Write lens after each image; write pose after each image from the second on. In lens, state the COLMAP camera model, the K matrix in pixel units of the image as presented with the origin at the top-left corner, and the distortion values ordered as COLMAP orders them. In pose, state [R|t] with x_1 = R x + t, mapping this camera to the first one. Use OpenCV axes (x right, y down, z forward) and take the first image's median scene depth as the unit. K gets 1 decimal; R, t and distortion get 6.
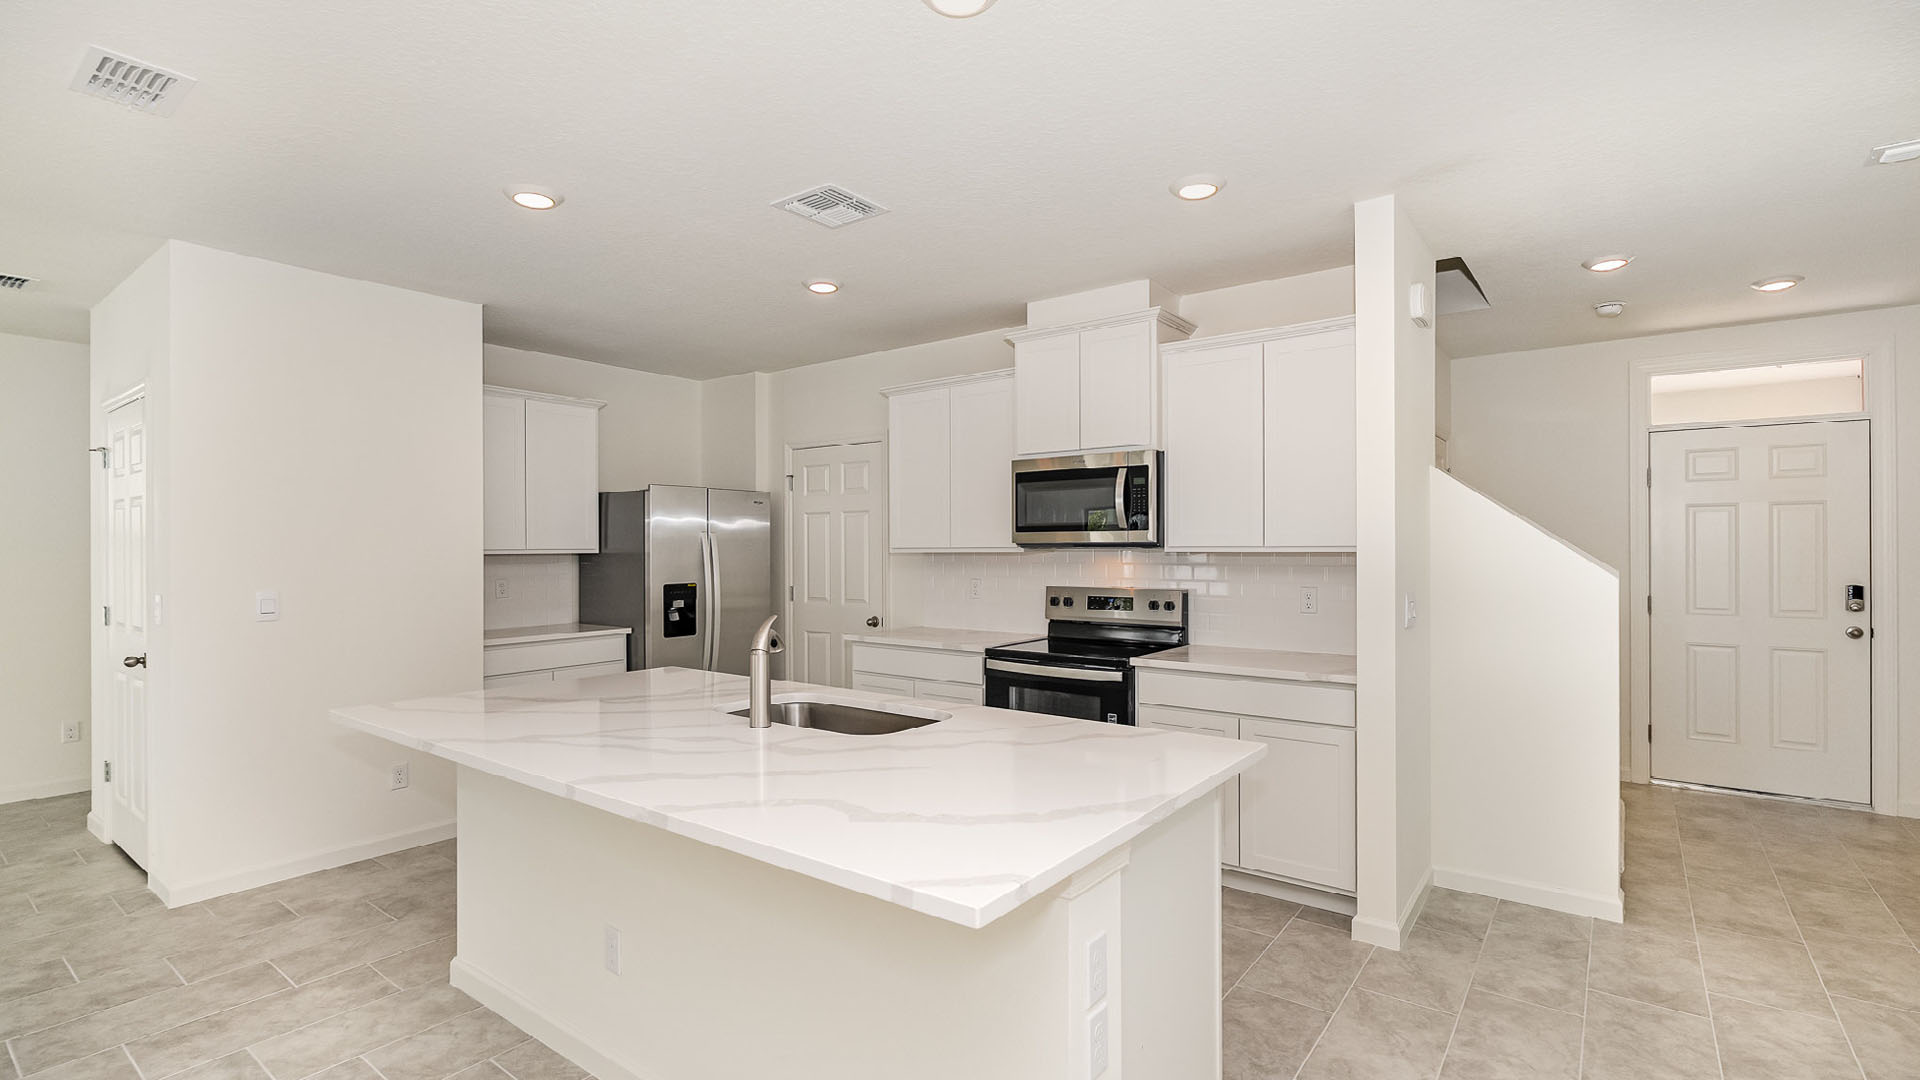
lens RADIAL K [[860.0, 0, 972.7], [0, 860.0, 549.0], [0, 0, 1]] dist [0.002402, 0.000969]
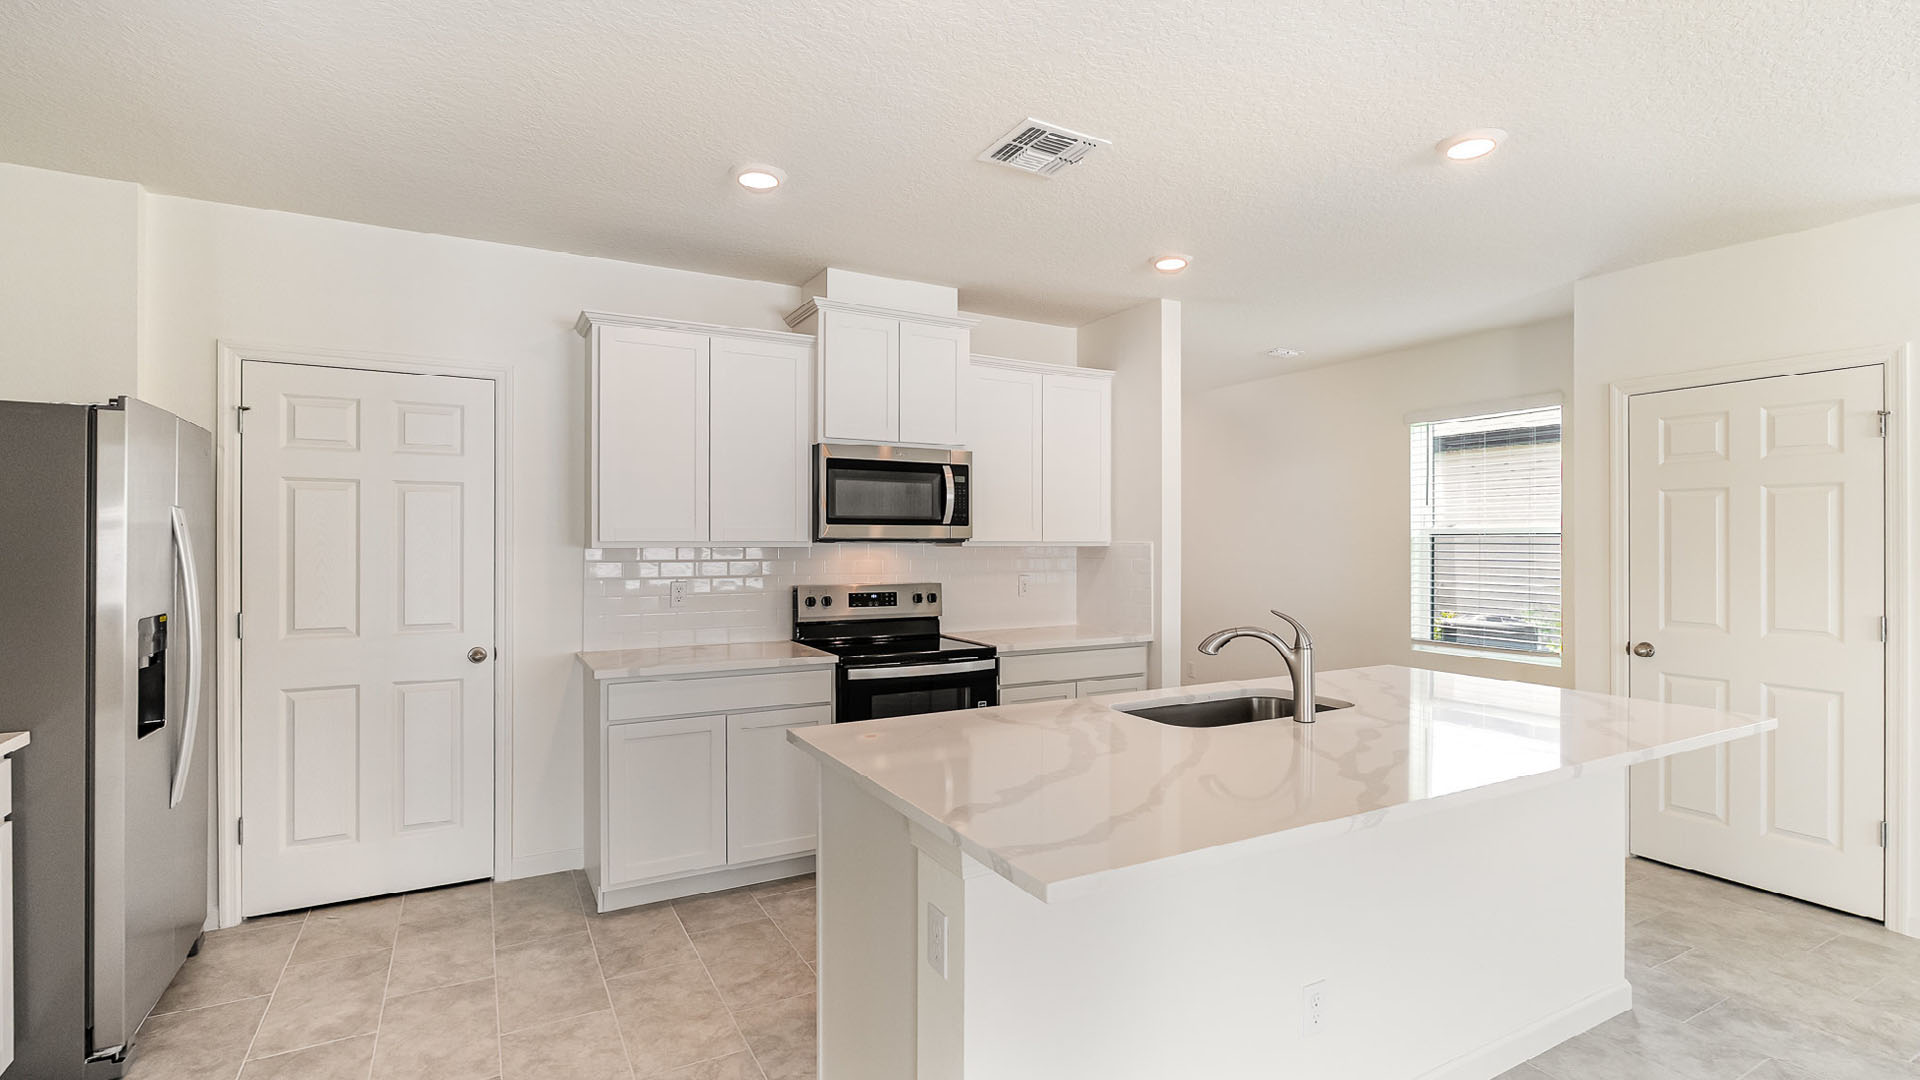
lens RADIAL K [[888.0, 0, 952.1], [0, 888.0, 541.3], [0, 0, 1]] dist [0.000137, 0.000270]
pose [[0.417359, 0.004220, 0.908732, -0.727741], [-0.001966, 0.999991, -0.003741, 0.000909], [-0.908739, -0.000226, 0.417364, 0.506734]]
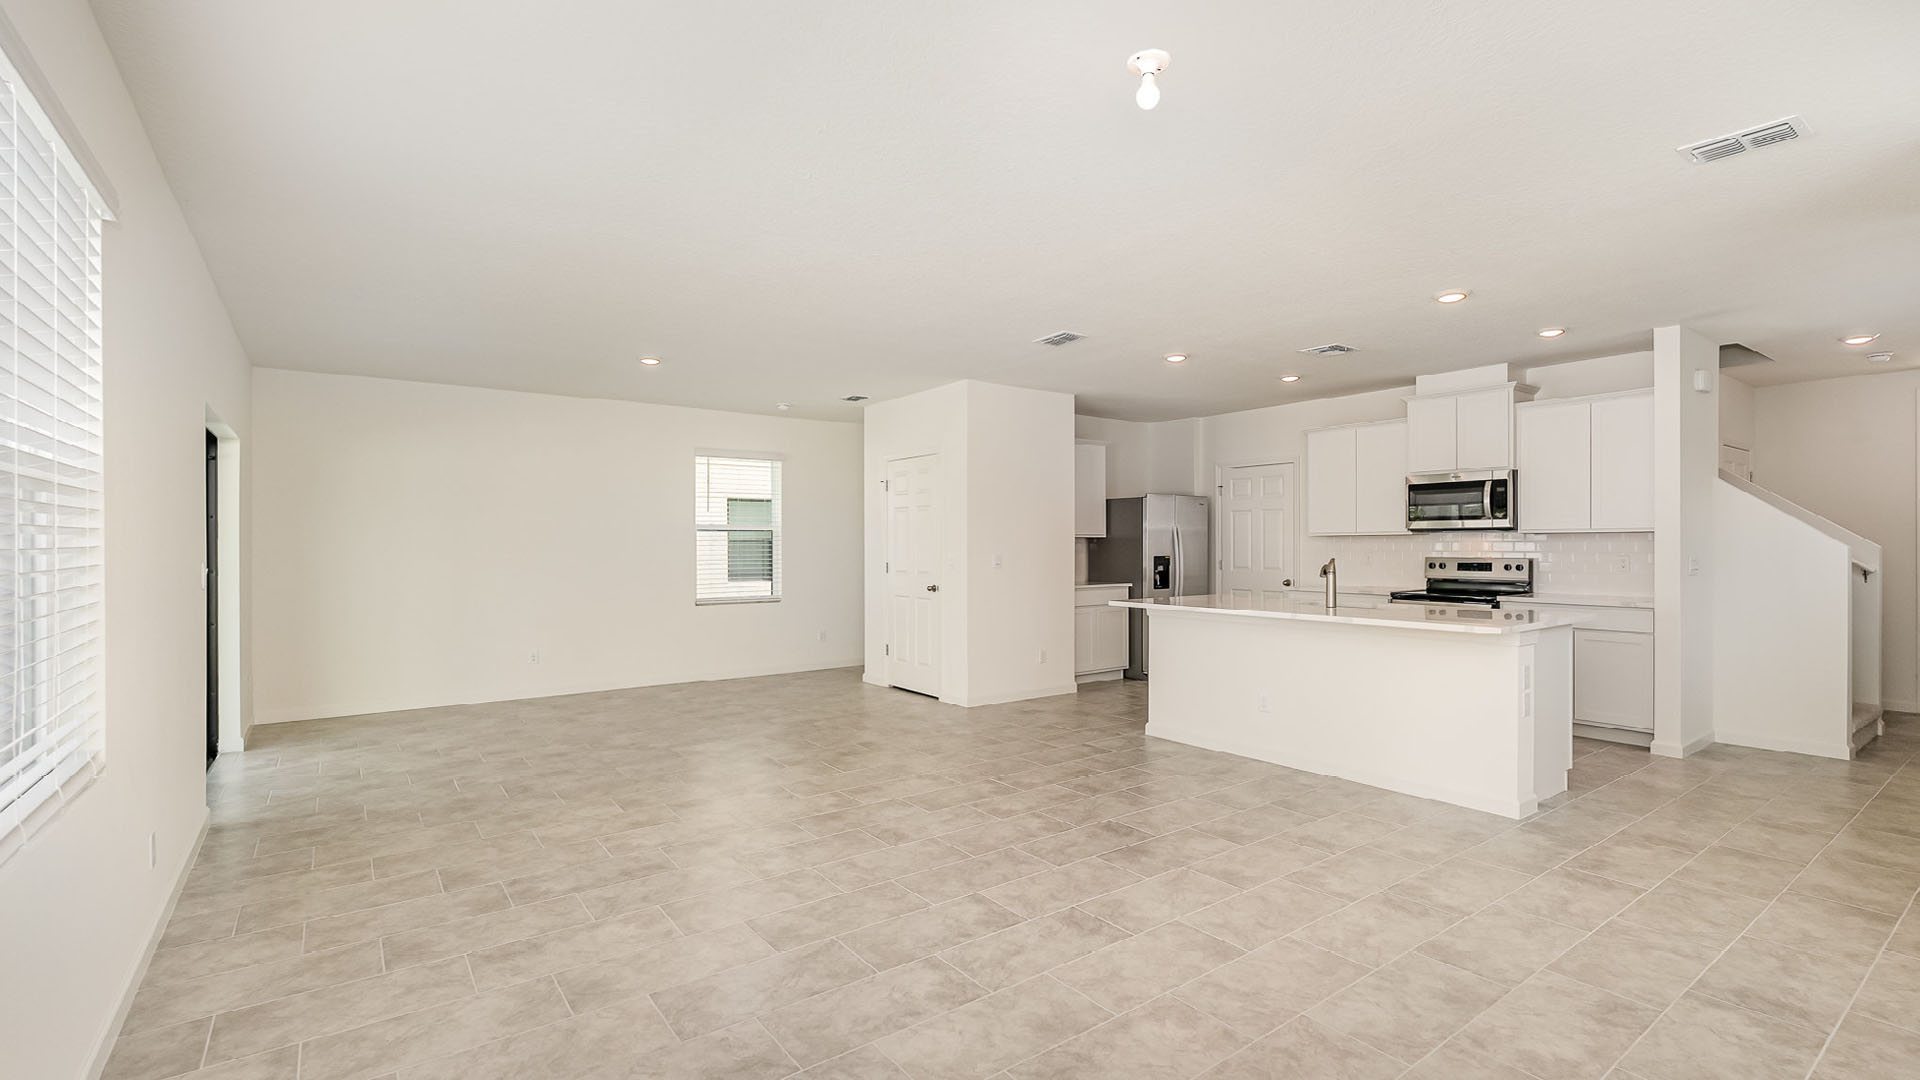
lens RADIAL K [[860.0, 0, 972.7], [0, 860.0, 549.0], [0, 0, 1]] dist [0.002402, 0.000969]
pose [[0.956798, 0.001973, -0.290748, -0.259639], [0.000507, 0.999964, 0.008454, 0.017757], [0.290754, -0.008237, 0.956762, -0.763342]]
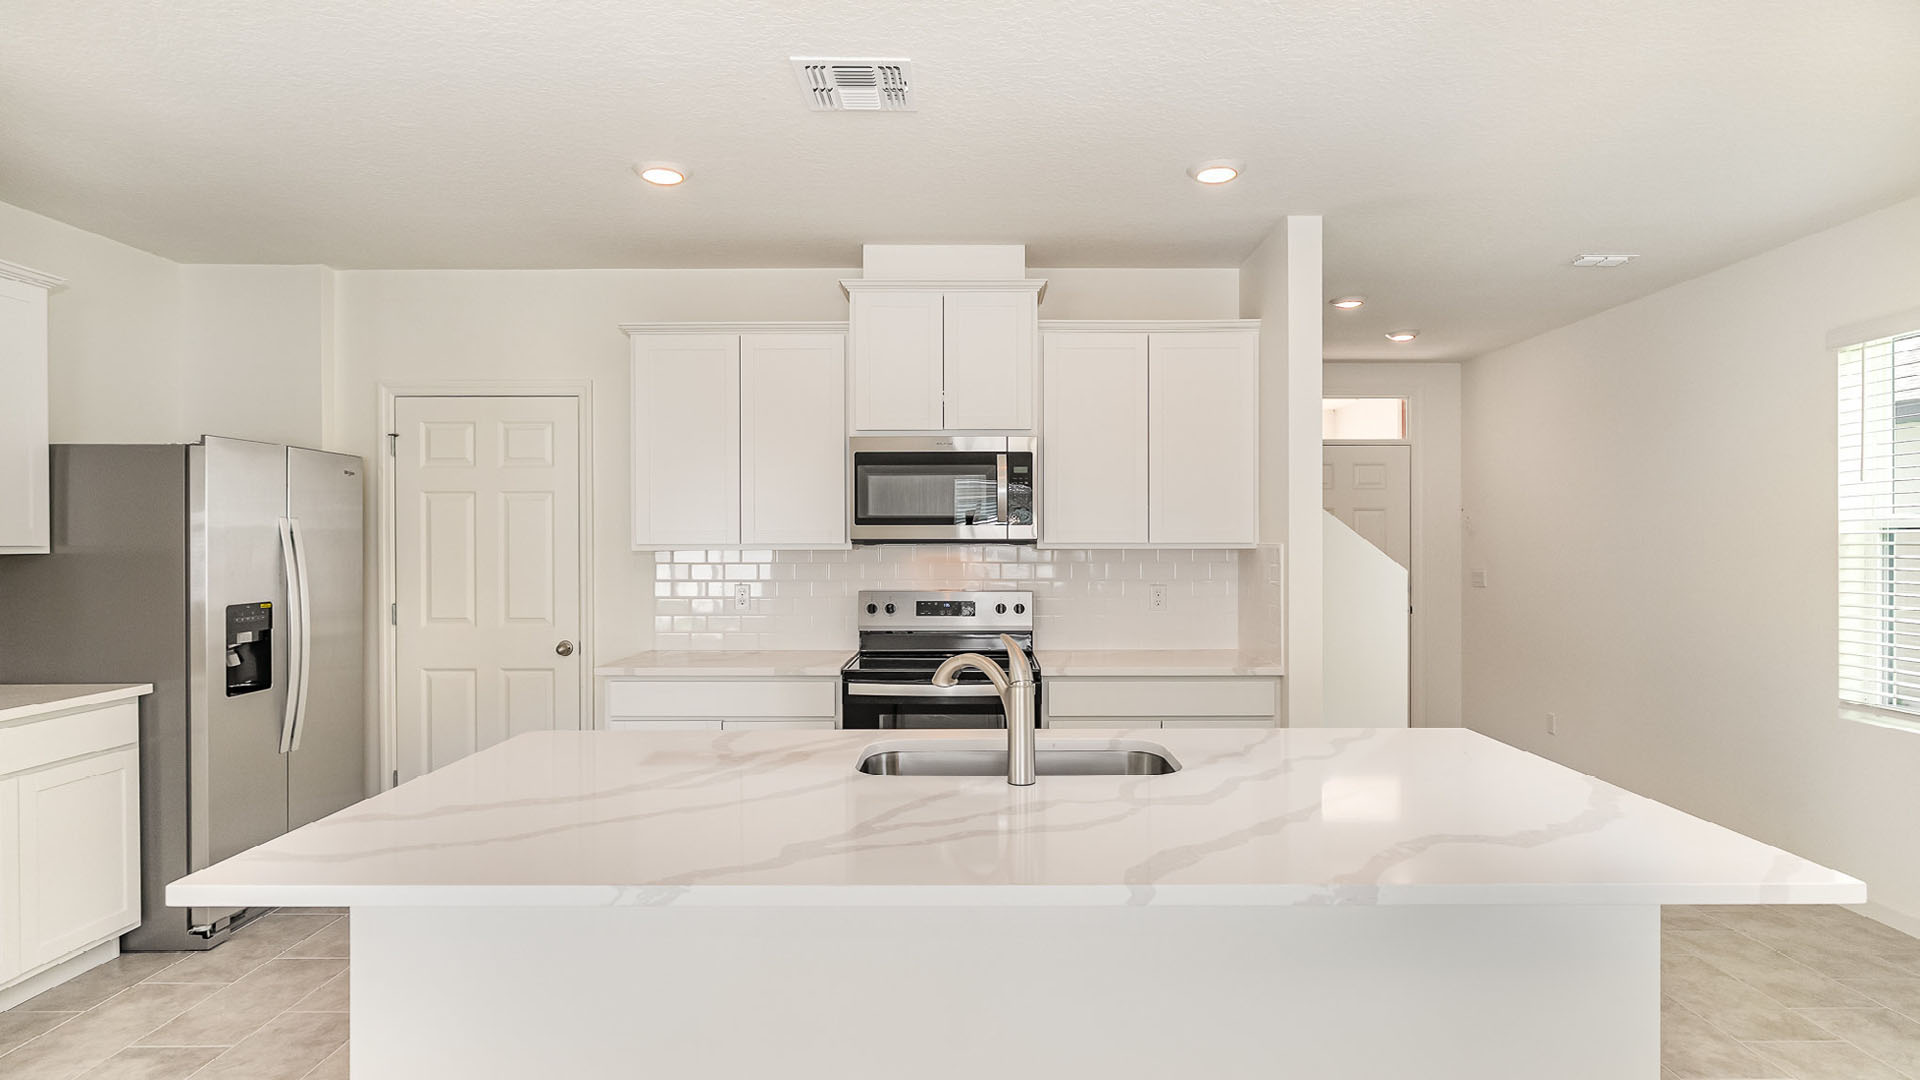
lens RADIAL K [[1009.1, 0, 960.0], [0, 1009.1, 540.0], [0, 0, 1]] dist [0.001038, 0.000118]
pose [[0.810486, 0.003434, 0.585749, -0.429726], [-0.000436, 0.999986, -0.005258, -0.000288], [-0.585758, 0.004006, 0.810476, 0.171363]]
